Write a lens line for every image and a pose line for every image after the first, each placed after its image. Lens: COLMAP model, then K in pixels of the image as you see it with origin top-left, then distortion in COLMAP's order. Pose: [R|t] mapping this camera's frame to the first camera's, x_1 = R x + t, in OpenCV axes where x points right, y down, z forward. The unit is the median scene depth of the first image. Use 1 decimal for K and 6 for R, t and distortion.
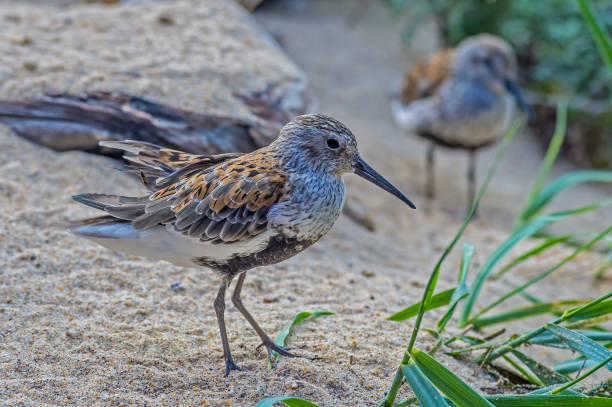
lens RADIAL K [[249.3, 0, 306.2], [0, 249.3, 199.2], [0, 0, 1]] dist [0.001828, 0.000214]
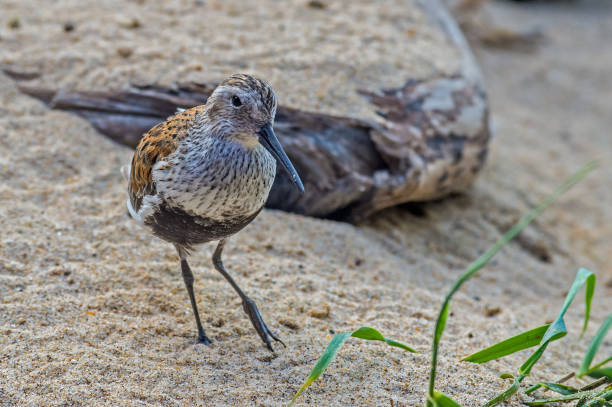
lens RADIAL K [[296.6, 0, 305.7], [0, 296.6, 207.0], [0, 0, 1]] dist [0.001899, 0.000401]
pose [[0.999407, 0.030740, -0.015499, -0.419328], [-0.030805, 0.999518, -0.003932, -0.018442], [0.015370, 0.004407, 0.999872, -0.002267]]
